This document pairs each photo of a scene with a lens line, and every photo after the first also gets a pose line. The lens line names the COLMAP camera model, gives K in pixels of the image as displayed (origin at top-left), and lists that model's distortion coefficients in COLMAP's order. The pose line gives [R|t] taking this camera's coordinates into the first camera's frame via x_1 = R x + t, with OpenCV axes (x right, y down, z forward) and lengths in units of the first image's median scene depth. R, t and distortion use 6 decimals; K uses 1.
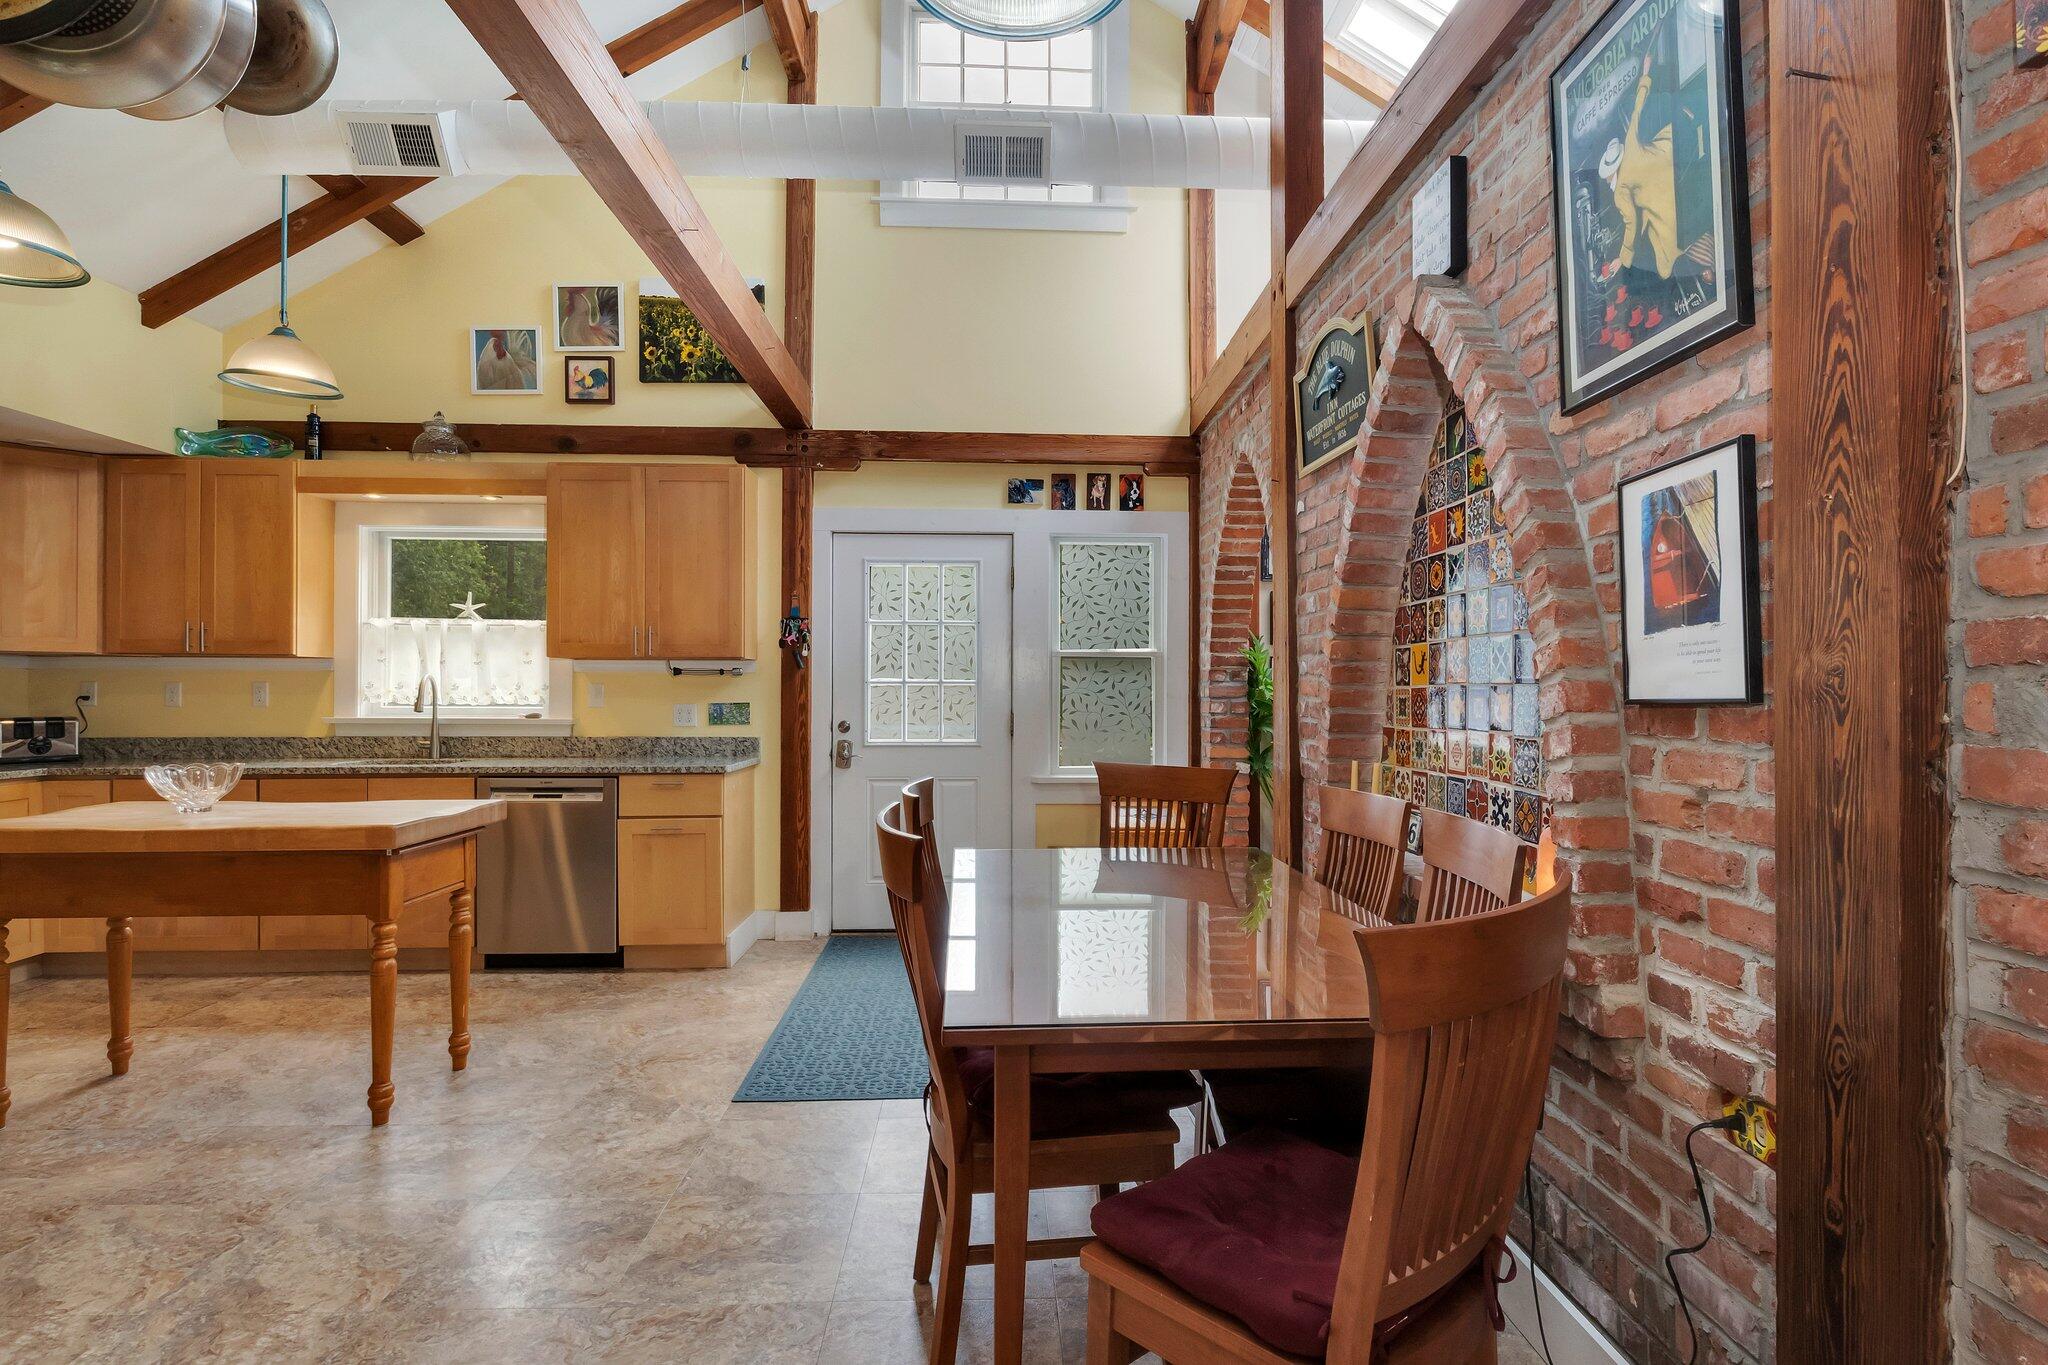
lens RADIAL K [[1082.3, 0, 1065.1], [0, 1082.3, 683.3], [0, 0, 1]] dist [-0.005760, 0.000130]
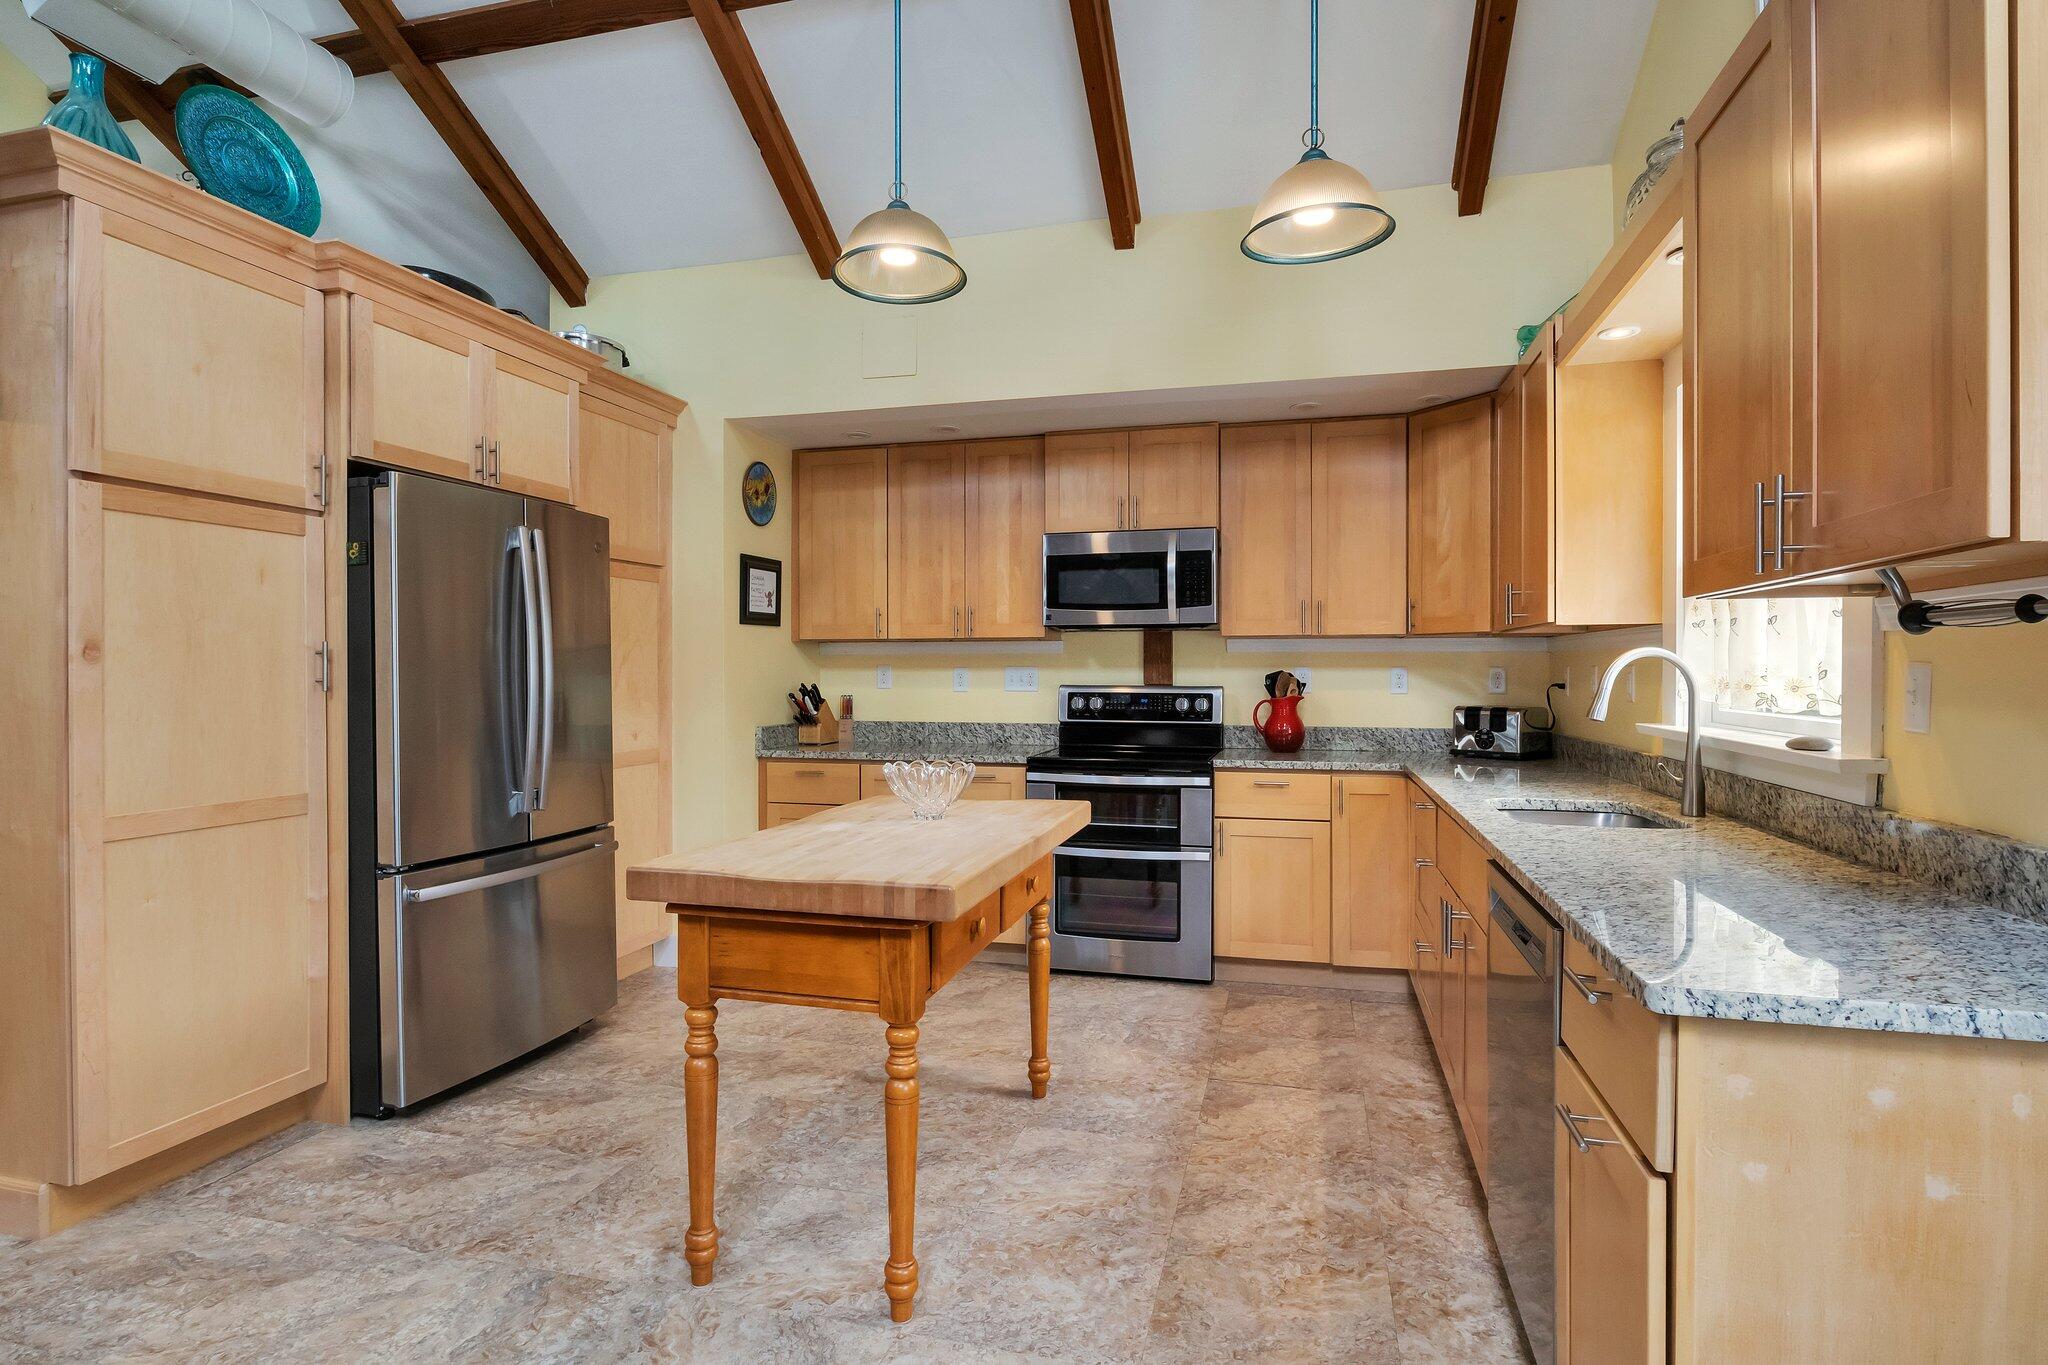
lens RADIAL K [[1031.0, 0, 1036.4], [0, 1031.0, 682.6], [0, 0, 1]] dist [-0.002455, -0.002977]
pose [[-0.313974, 0.009909, -0.949380, -0.034447], [0.004180, 0.999950, 0.009054, 0.002318], [0.949422, -0.001125, -0.314000, 0.849060]]
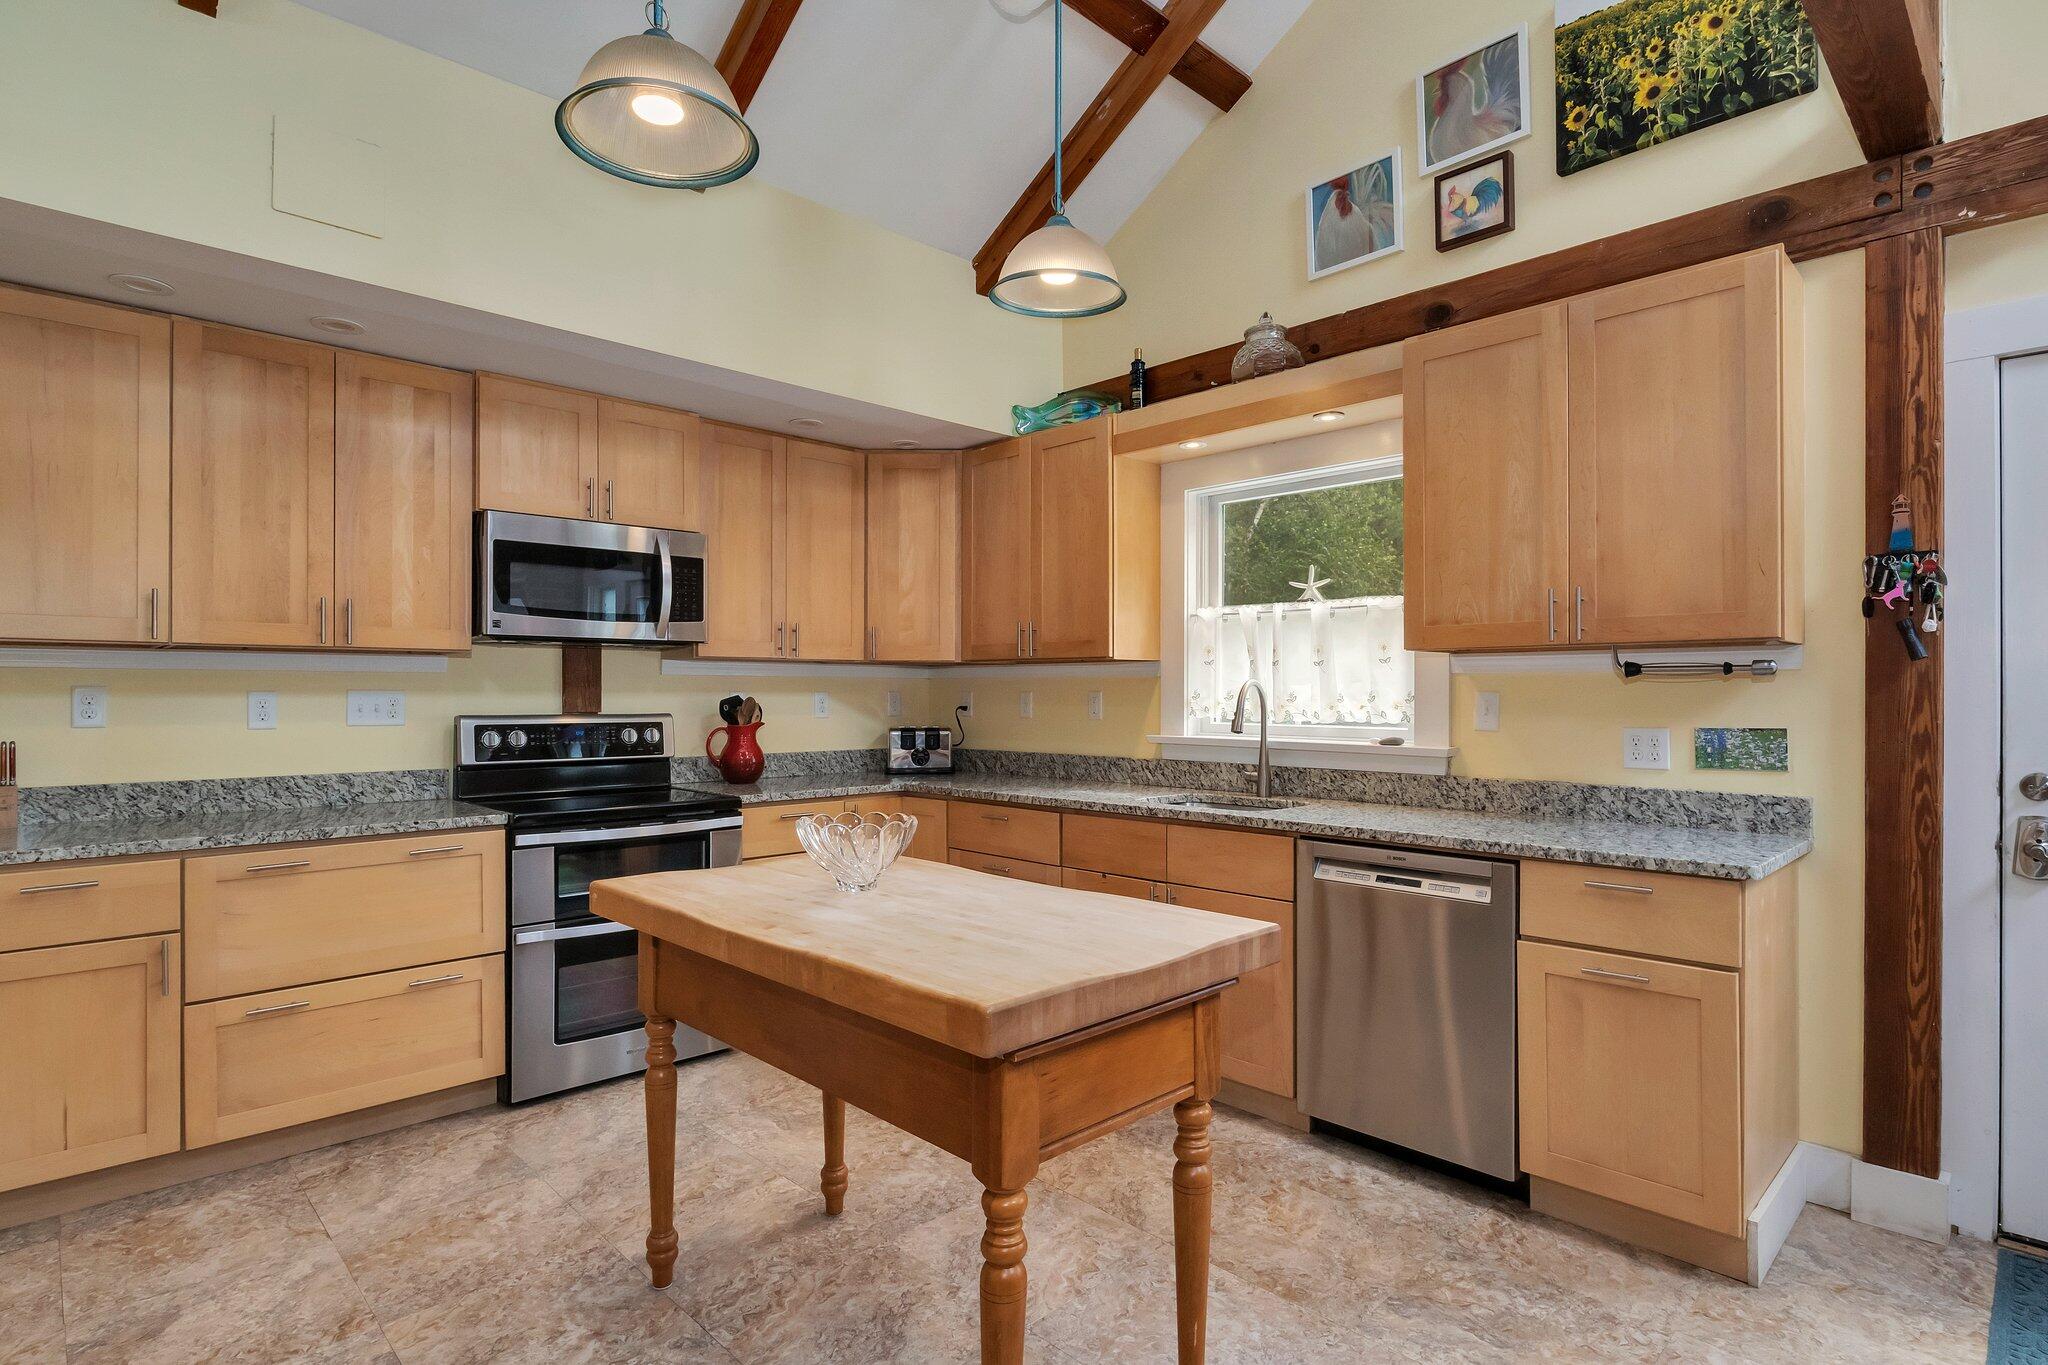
lens RADIAL K [[1037.4, 0, 1025.5], [0, 1037.4, 691.8], [0, 0, 1]] dist [-0.005629, -0.000808]
pose [[0.654906, -0.002658, -0.755706, -0.161449], [0.004314, 0.999991, 0.000221, -0.001161], [0.755698, -0.003405, 0.654911, 0.419130]]
